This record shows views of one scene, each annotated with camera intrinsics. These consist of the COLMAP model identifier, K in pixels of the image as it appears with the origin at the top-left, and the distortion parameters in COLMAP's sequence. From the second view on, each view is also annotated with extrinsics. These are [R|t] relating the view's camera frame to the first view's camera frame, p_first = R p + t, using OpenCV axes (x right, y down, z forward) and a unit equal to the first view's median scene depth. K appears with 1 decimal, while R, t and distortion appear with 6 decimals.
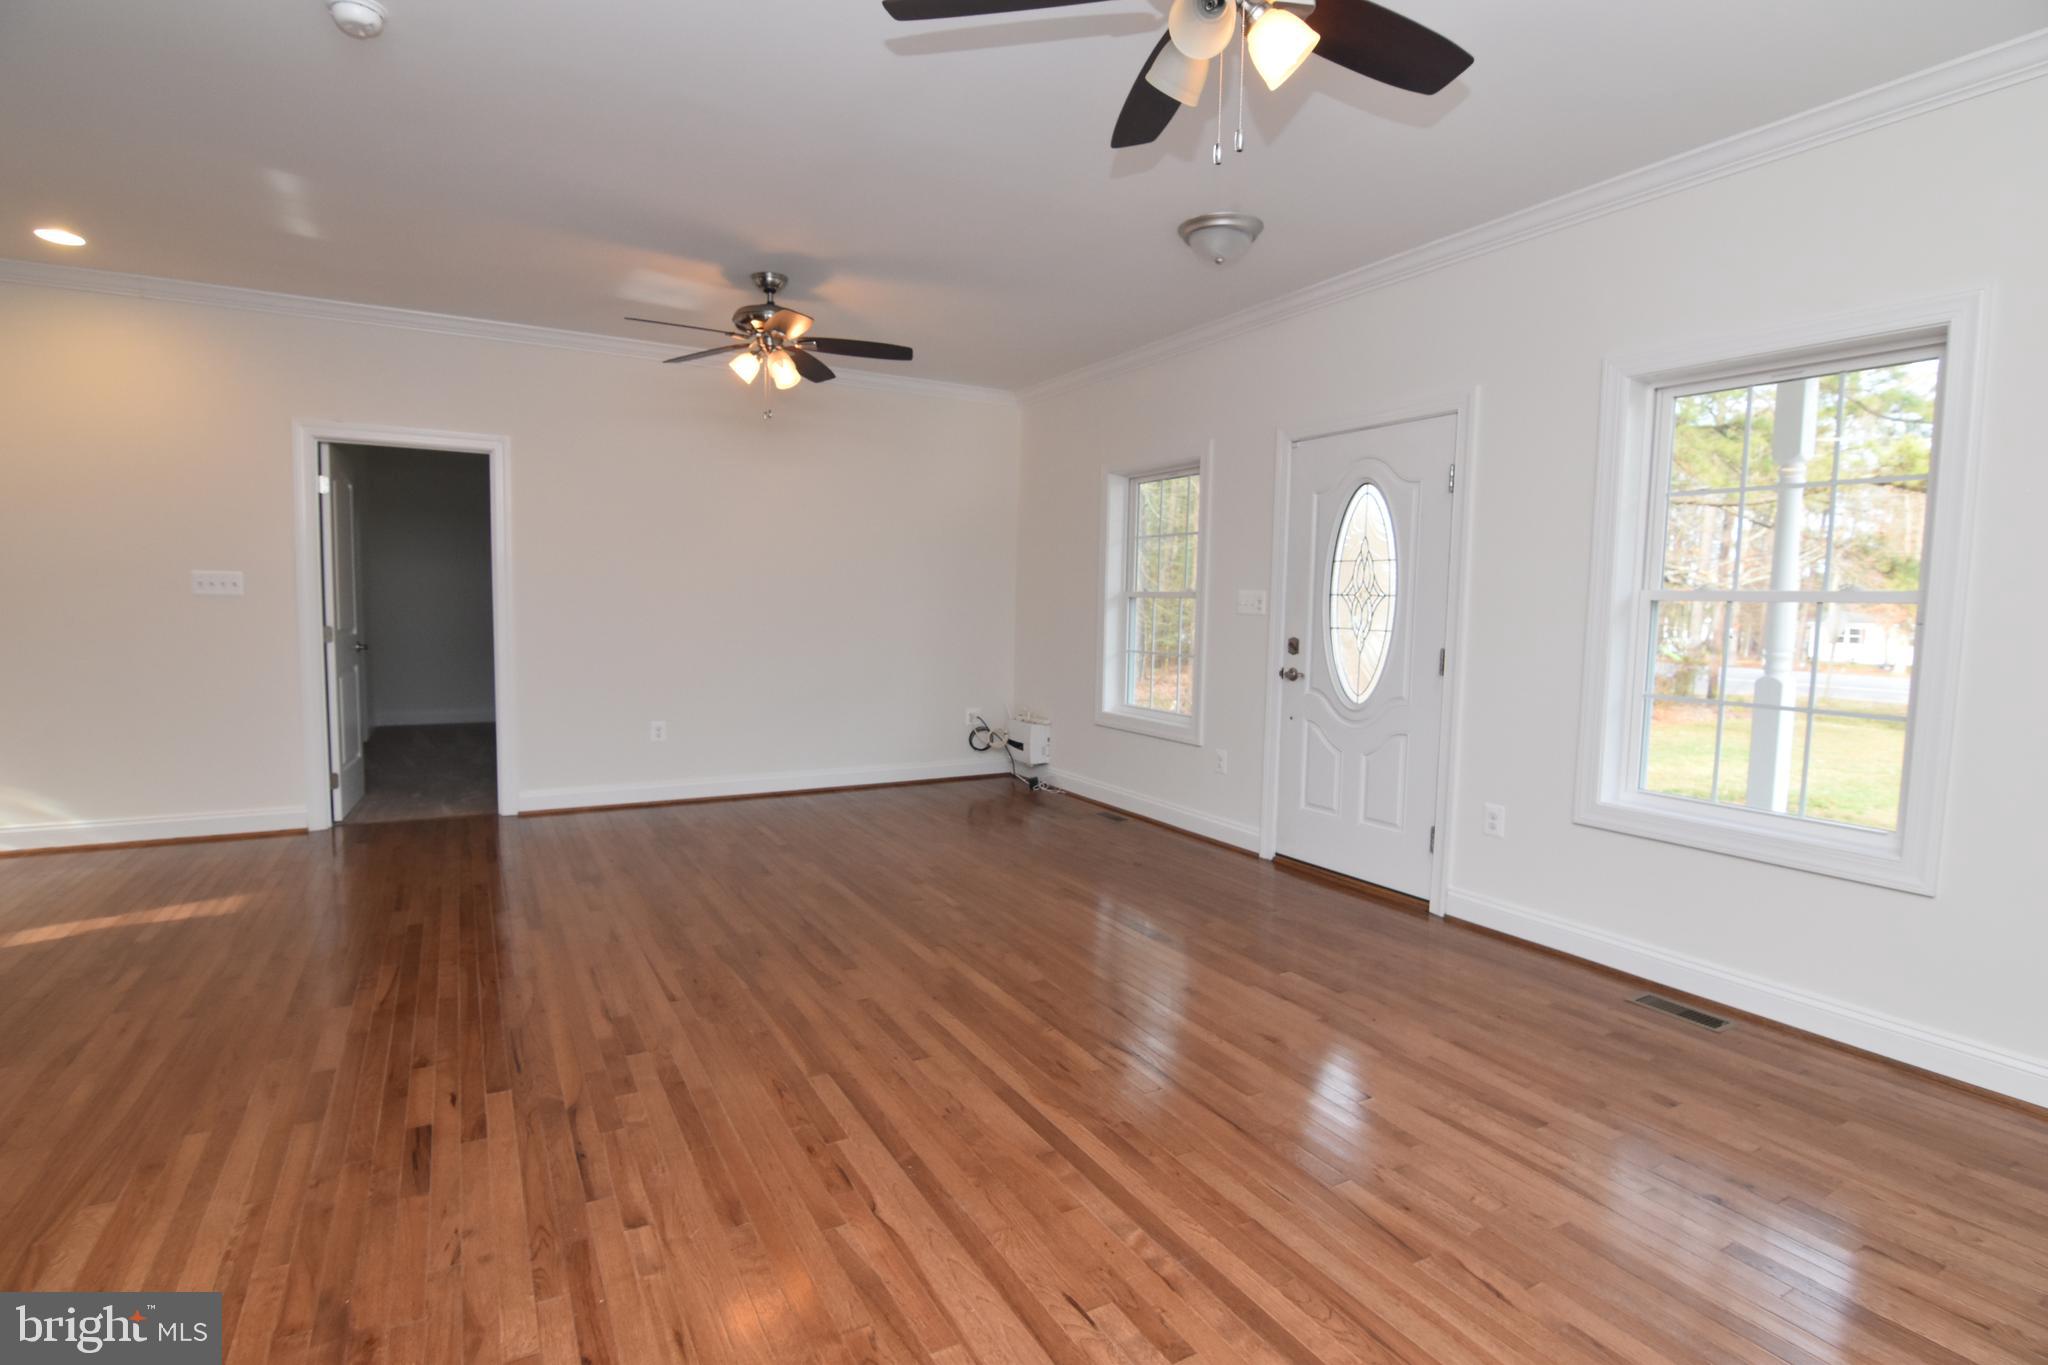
lens RADIAL K [[993.4, 0, 1028.5], [0, 993.4, 683.1], [0, 0, 1]] dist [-0.007495, -0.008581]
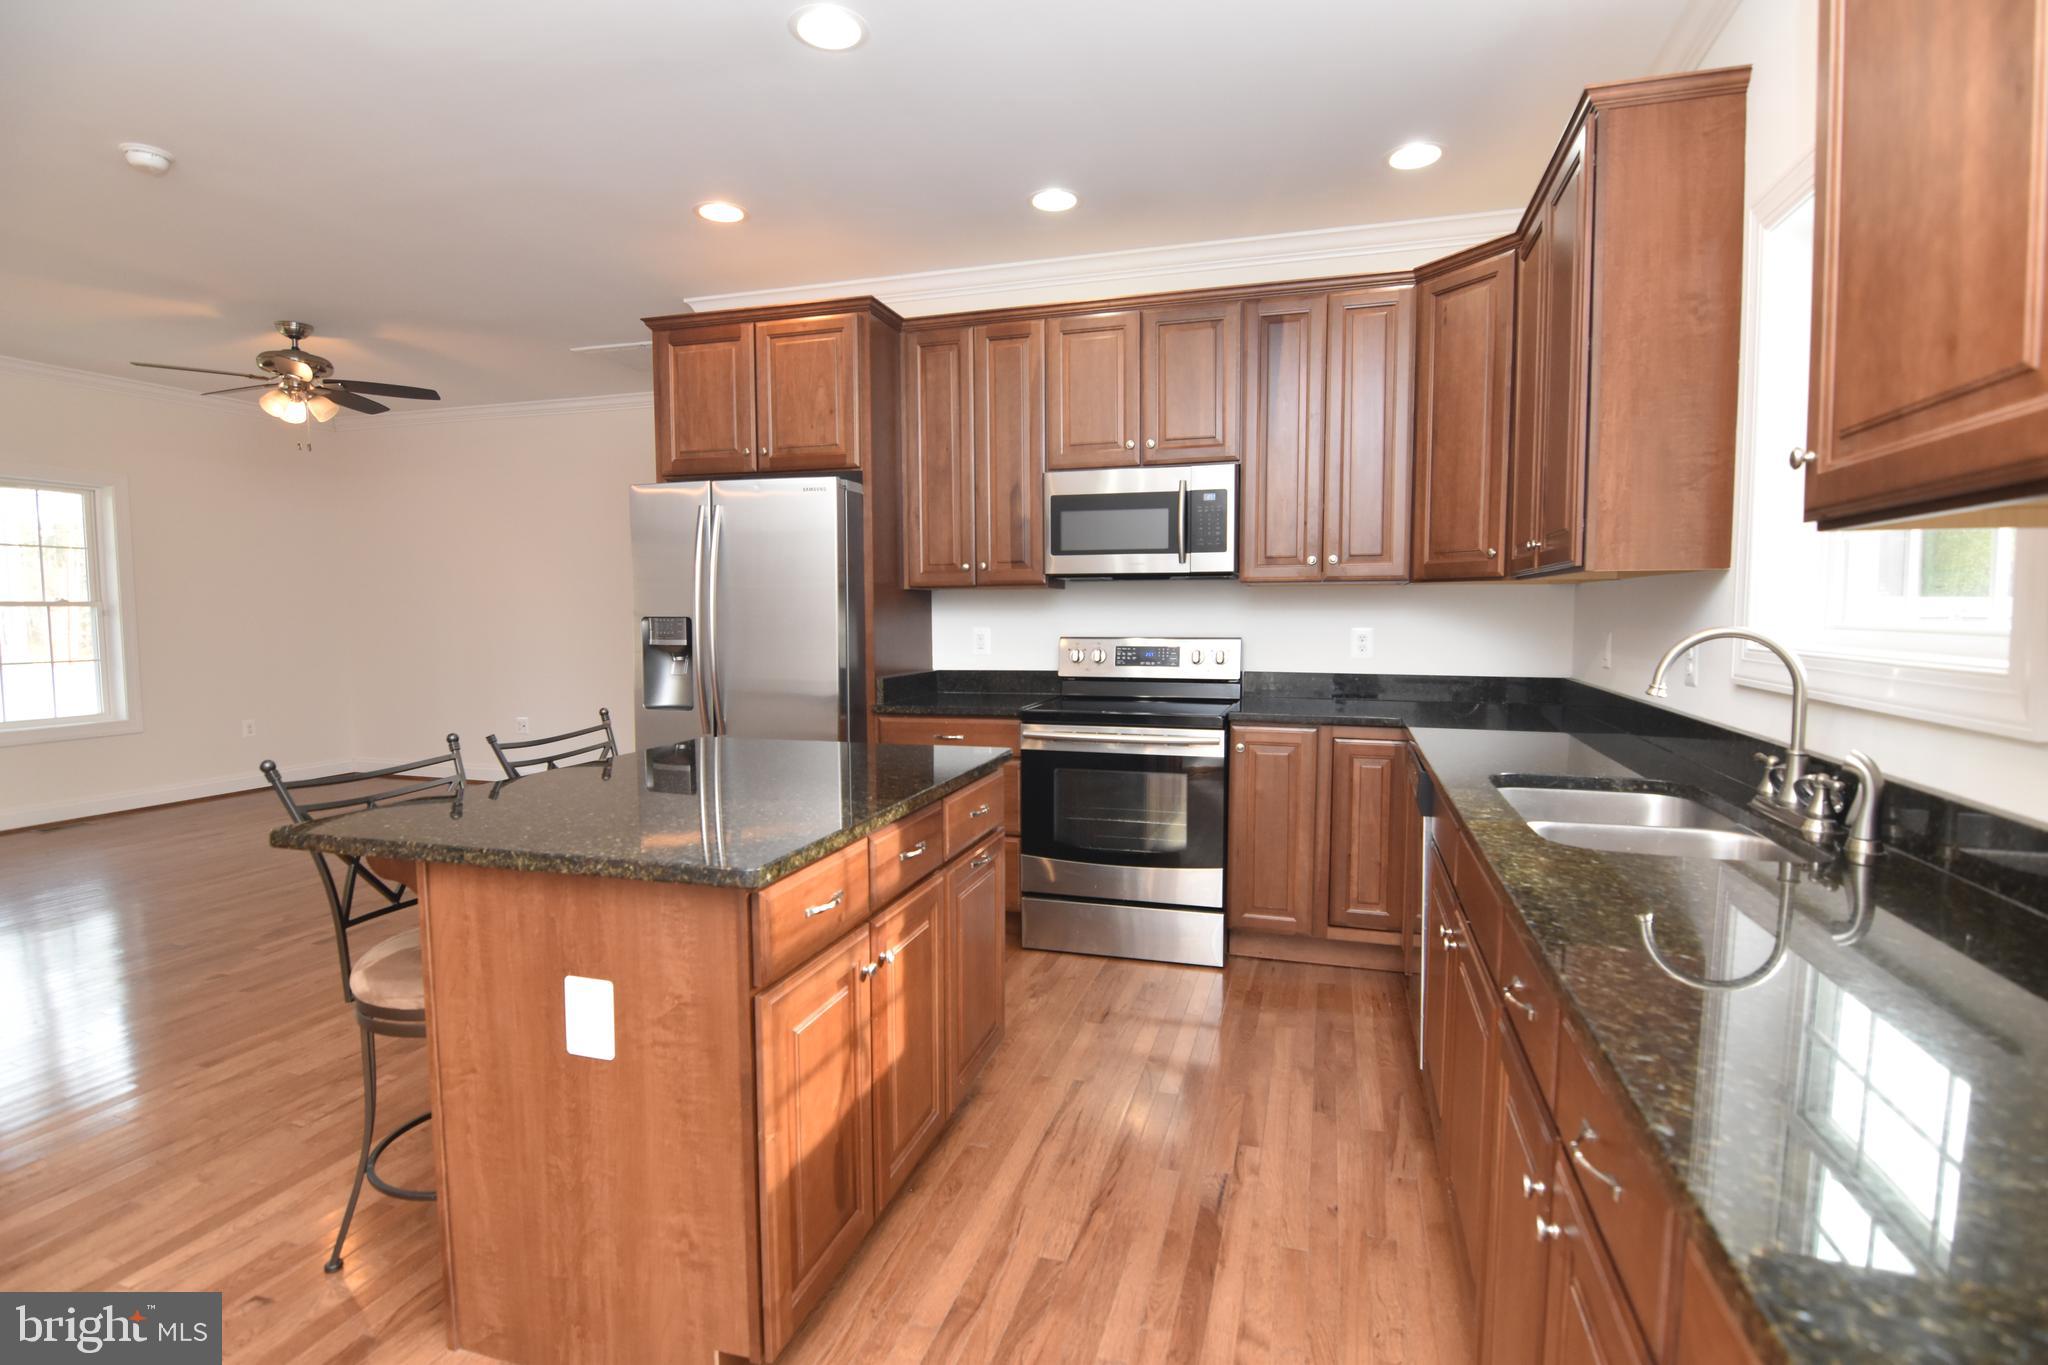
lens RADIAL K [[993.4, 0, 1030.1], [0, 993.4, 682.2], [0, 0, 1]] dist [-0.007495, -0.008581]
pose [[-0.684437, -0.071594, 0.725548, -1.354930], [0.048303, 0.988527, 0.143110, -0.080249], [-0.727470, 0.132996, -0.673126, 0.621576]]
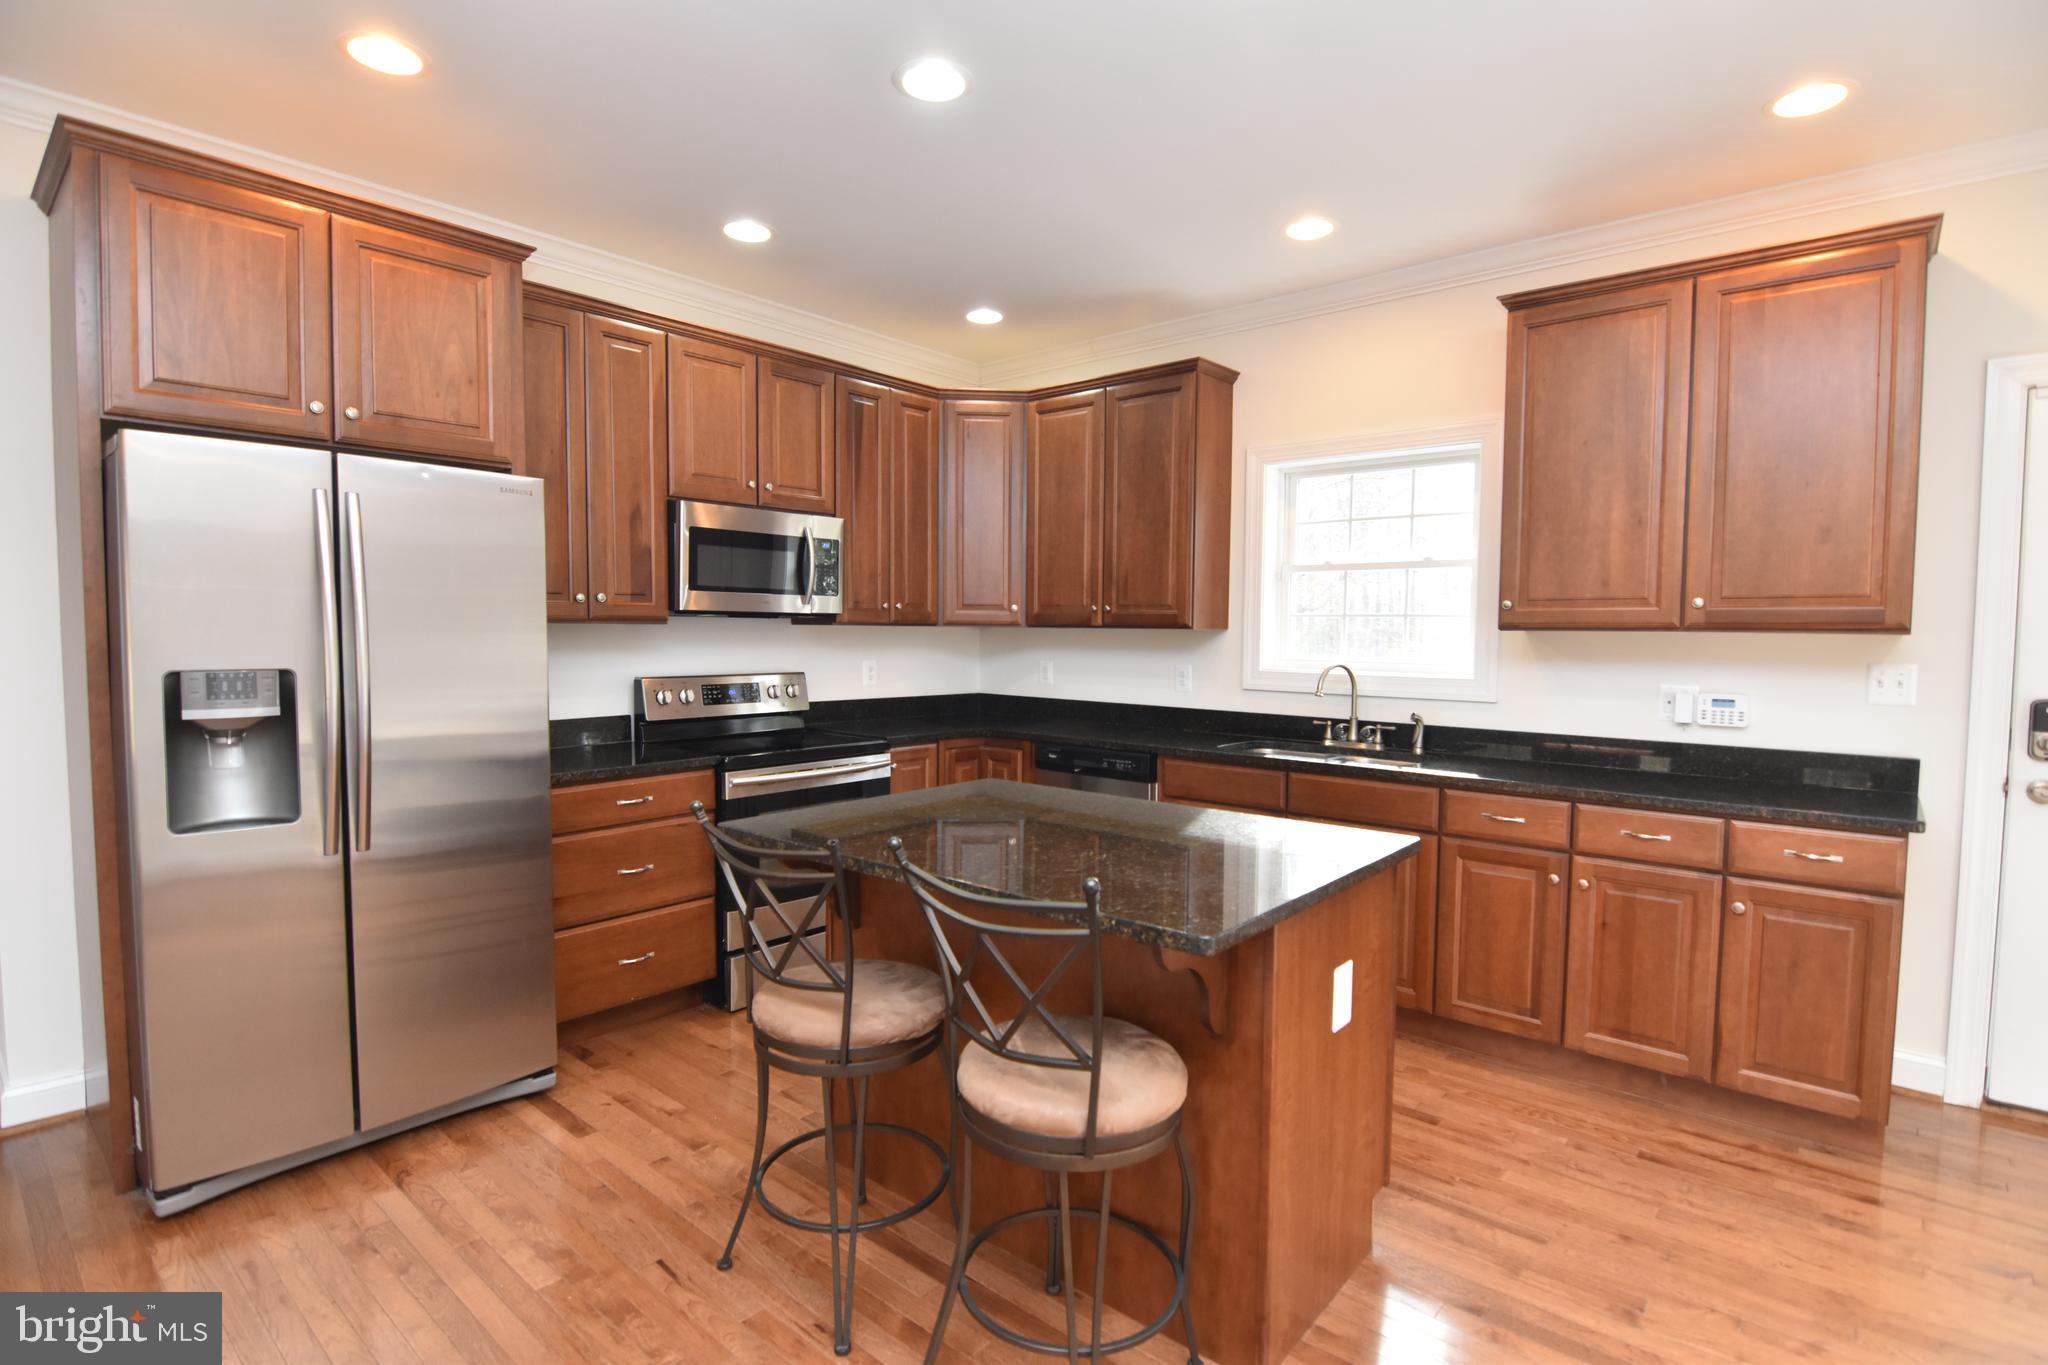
lens RADIAL K [[993.4, 0, 1031.2], [0, 993.4, 681.7], [0, 0, 1]] dist [-0.007495, -0.008581]
pose [[-0.941436, -0.011583, -0.336991, -0.705997], [-0.055936, 0.990927, 0.122205, -0.105723], [0.332519, 0.133898, -0.933543, 0.868289]]
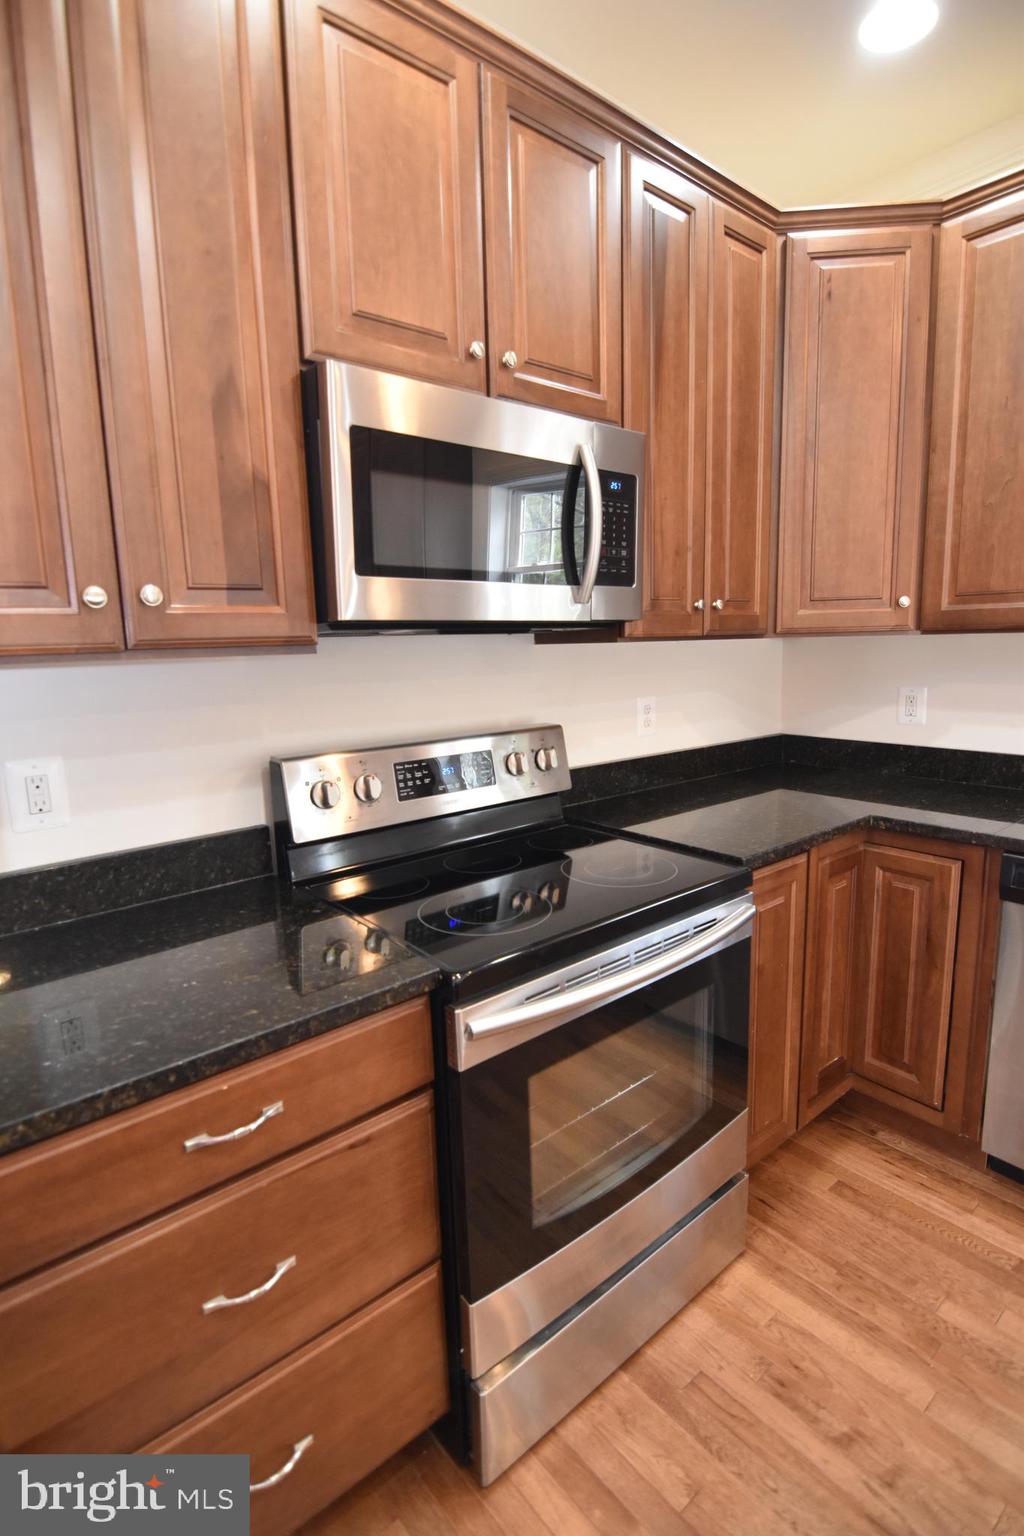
lens RADIAL K [[745.1, 0, 510.8], [0, 745.1, 764.1], [0, 0, 1]] dist [-0.007495, -0.008581]
pose [[-0.985210, 0.032486, -0.168243, -0.722730], [-0.008216, 0.971778, 0.235752, -0.061872], [0.171154, 0.233648, -0.957139, 0.285730]]
